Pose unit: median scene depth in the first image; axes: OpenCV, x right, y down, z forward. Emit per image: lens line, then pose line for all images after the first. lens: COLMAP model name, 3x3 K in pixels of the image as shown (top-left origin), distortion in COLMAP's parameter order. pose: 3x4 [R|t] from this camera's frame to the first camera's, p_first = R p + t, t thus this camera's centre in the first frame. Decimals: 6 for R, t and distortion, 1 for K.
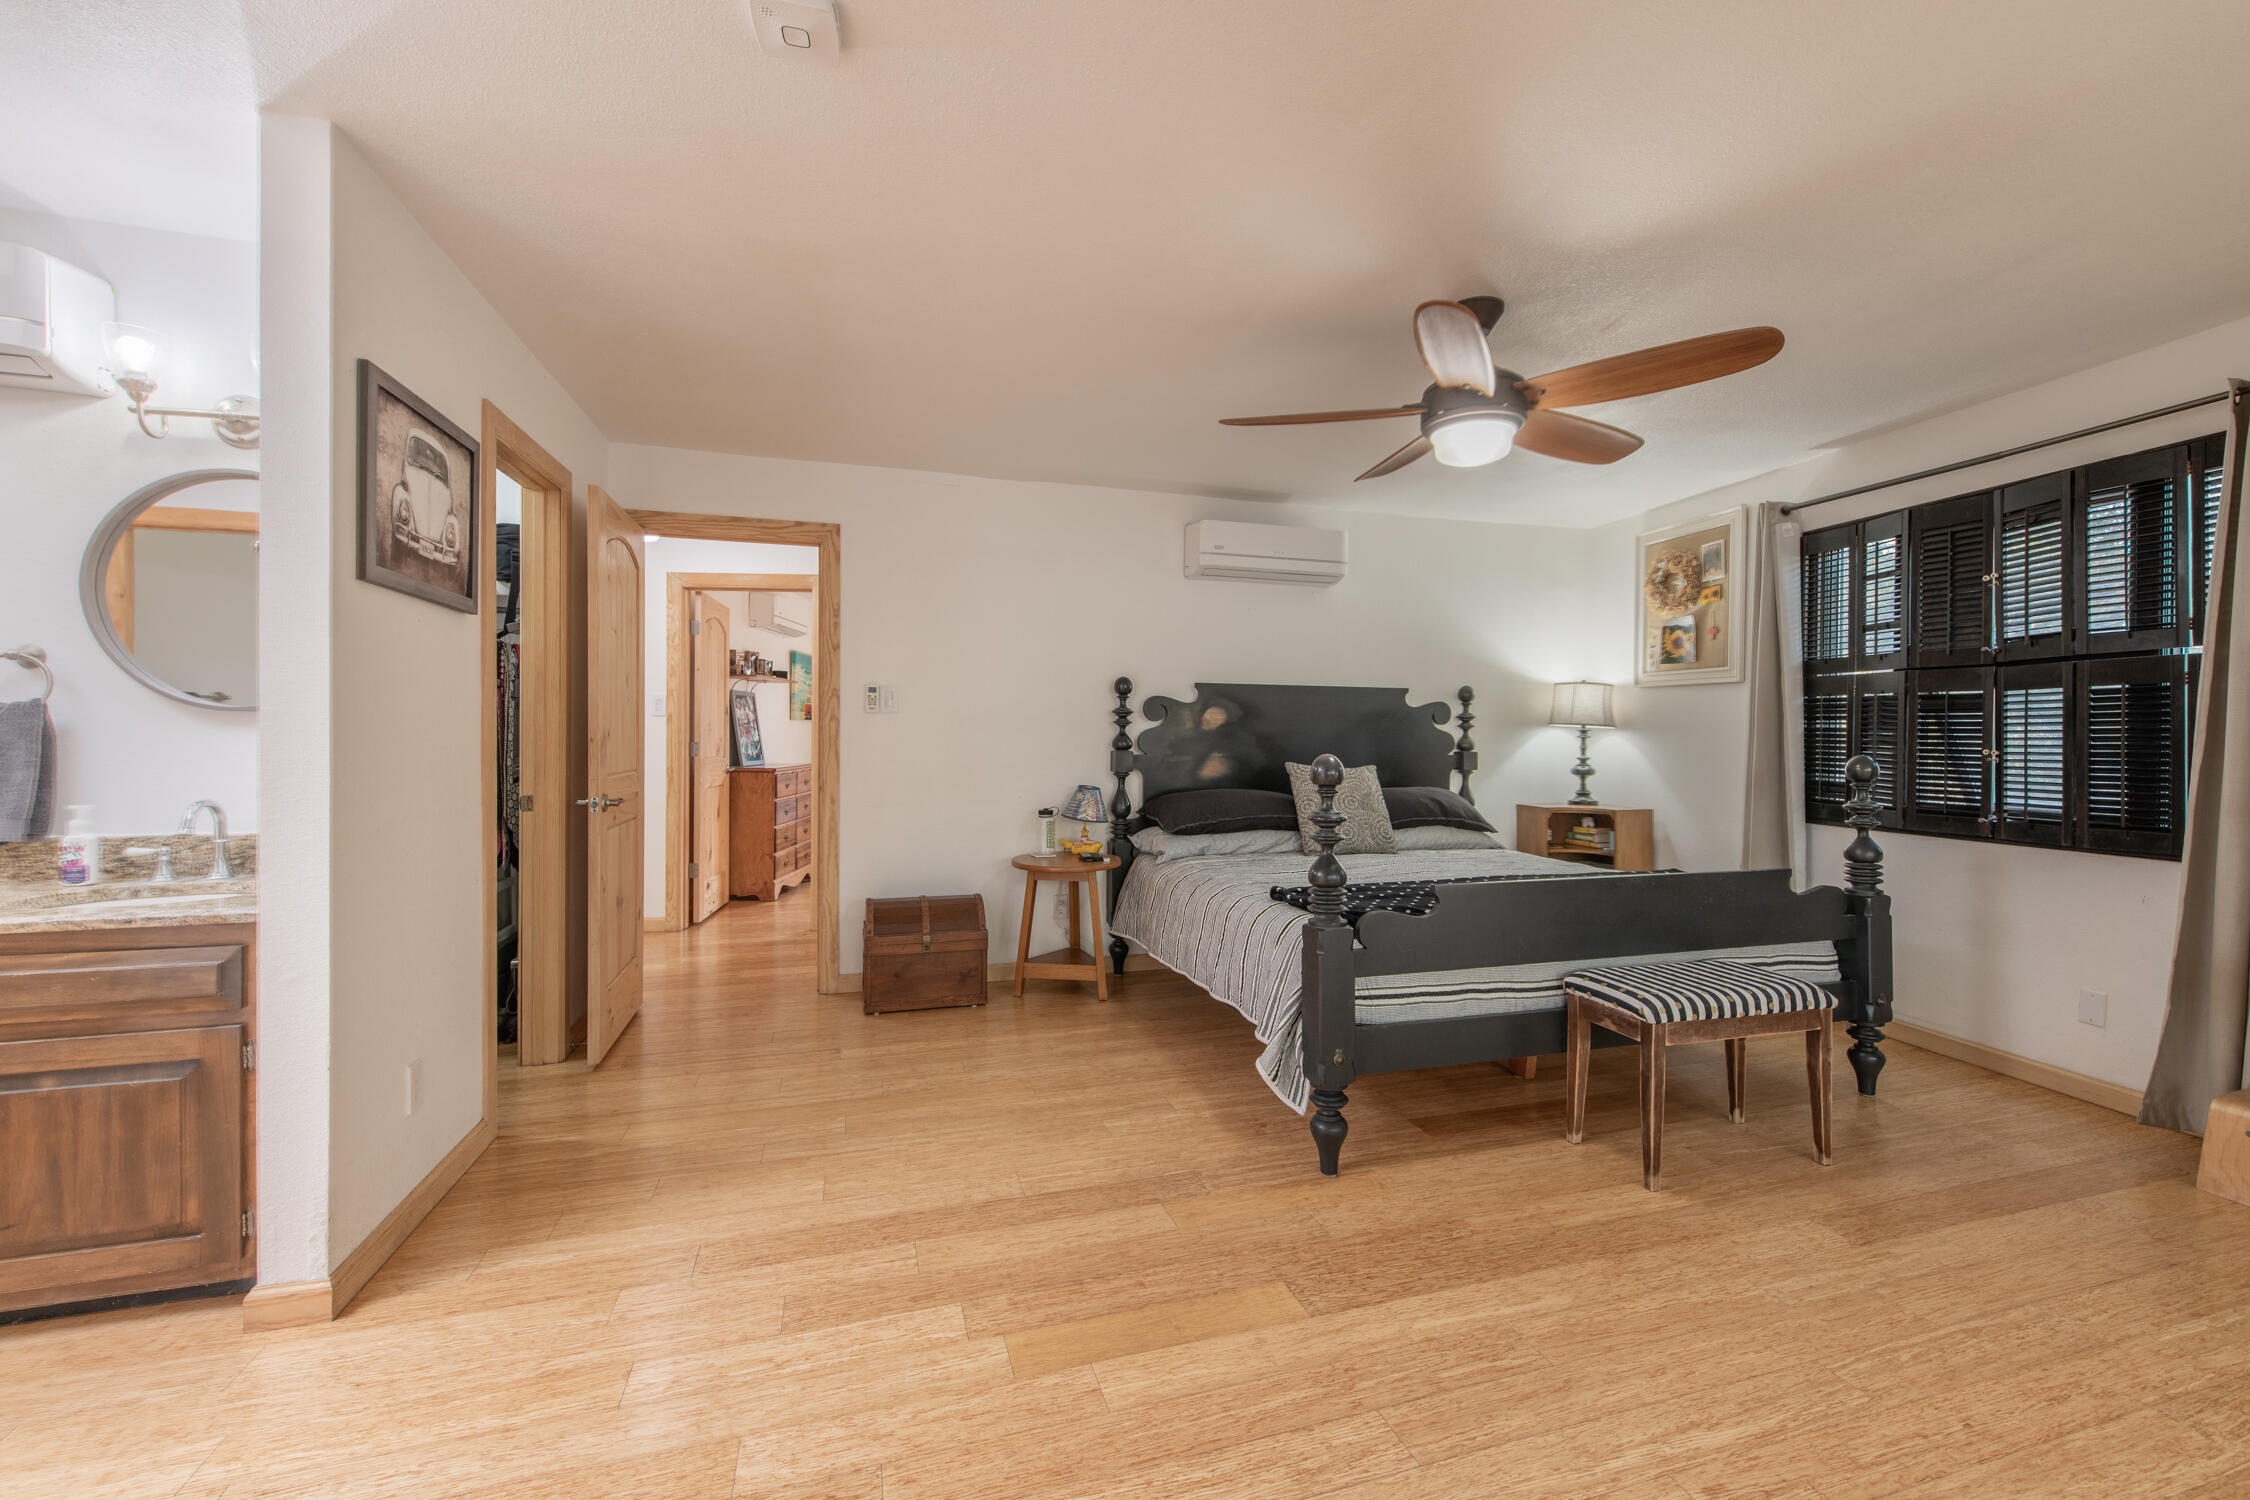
lens RADIAL K [[900.3, 0, 1147.3], [0, 900.3, 739.8], [0, 0, 1]] dist [0.000100, 0.000217]
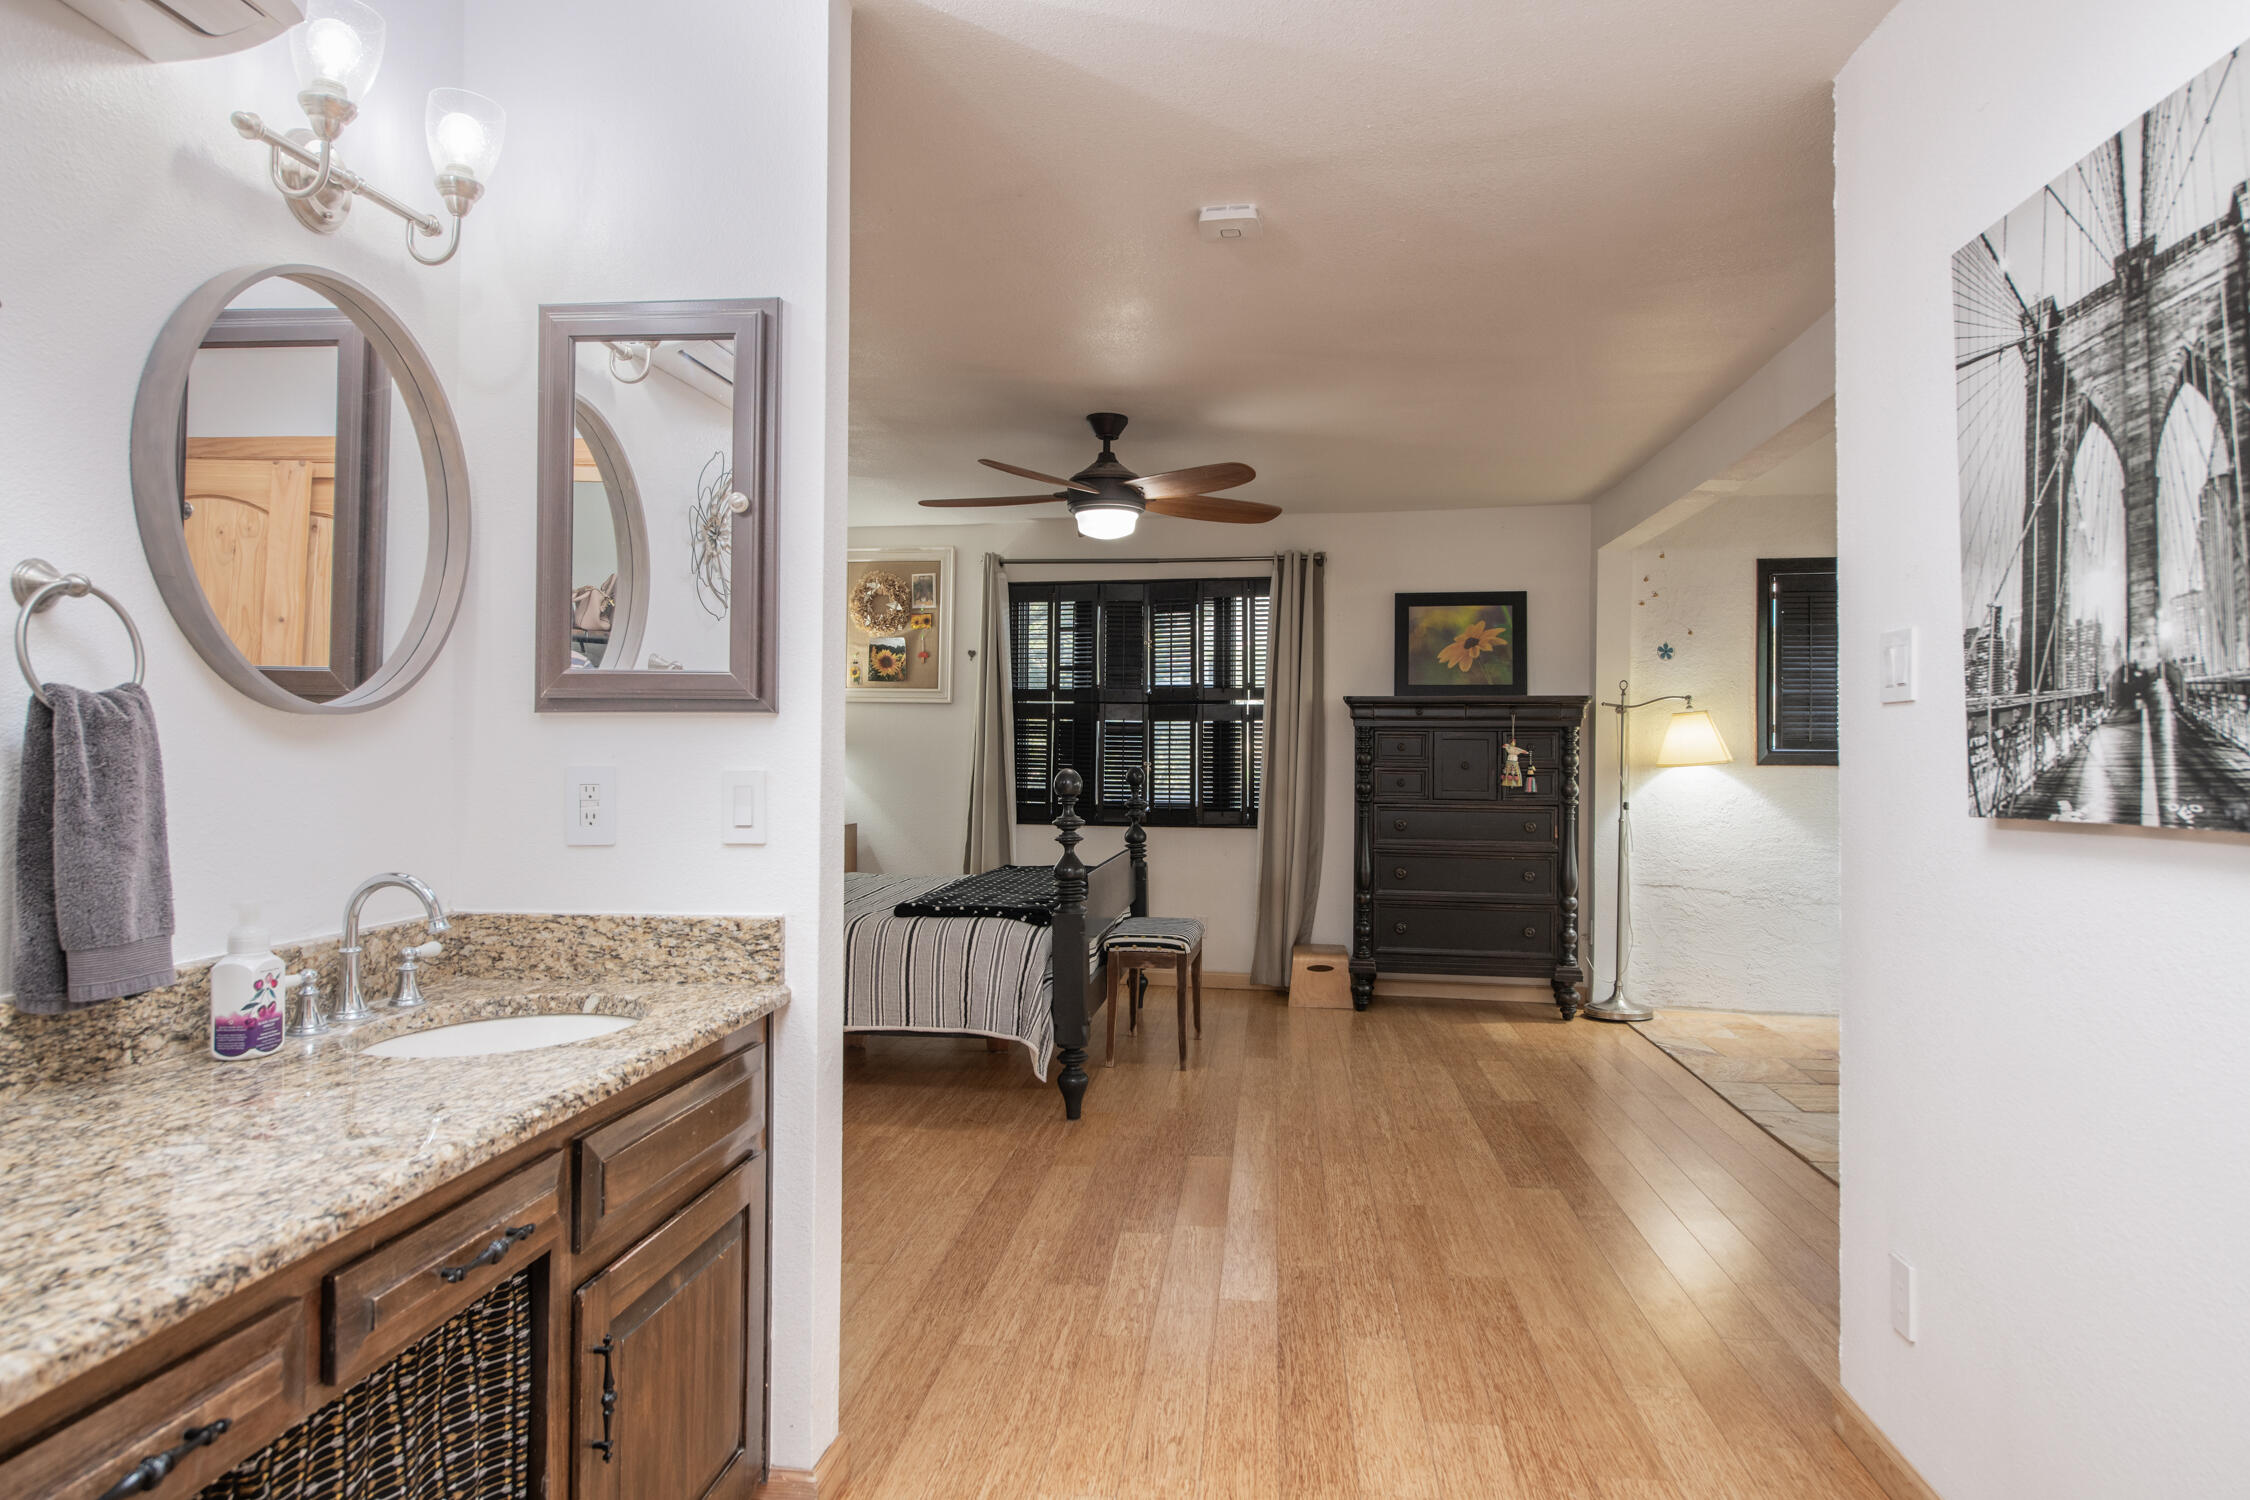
lens RADIAL K [[1375.1, 0, 1106.0], [0, 1375.1, 752.0], [0, 0, 1]] dist [0.001442, 0.000004]
pose [[0.411470, -0.000970, 0.911423, -1.106274], [-0.000334, 0.999999, 0.001215, -0.007604], [-0.911423, -0.000804, 0.411469, 0.158599]]
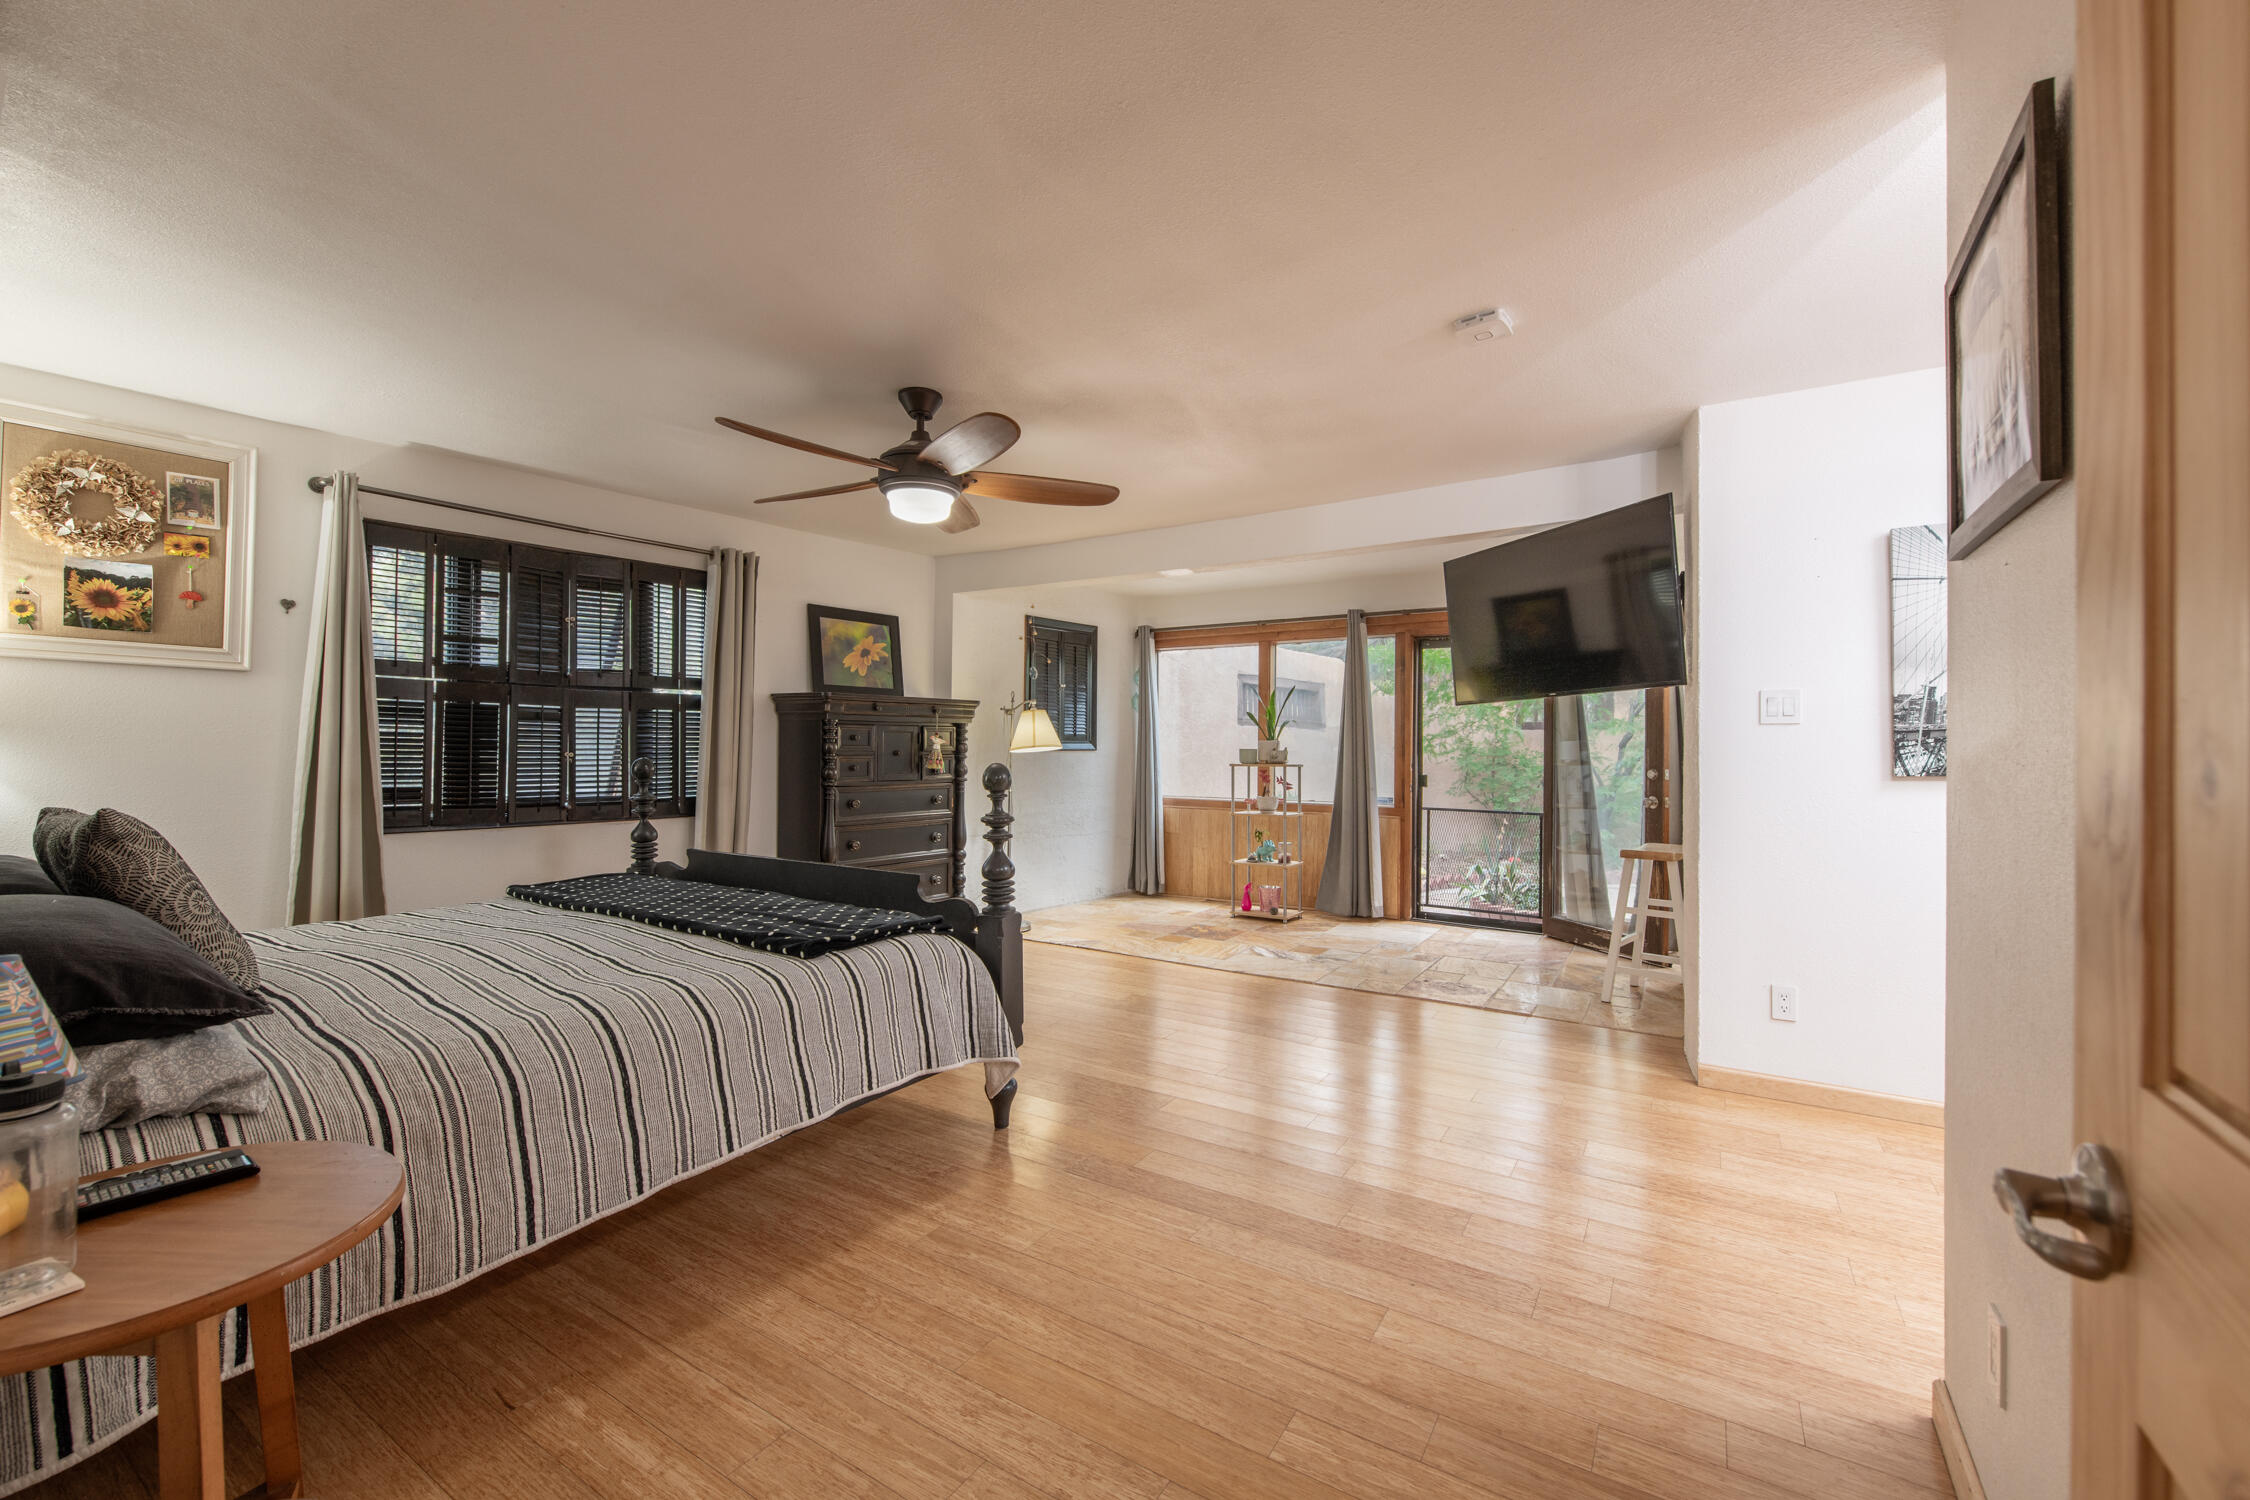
lens RADIAL K [[921.8, 0, 1144.6], [0, 921.8, 743.9], [0, 0, 1]] dist [0.001675, -0.000119]
pose [[-0.647659, -0.007361, 0.761895, -0.620279], [-0.005737, 0.999972, 0.004784, -0.012071], [-0.761909, -0.001273, -0.647683, 1.243142]]
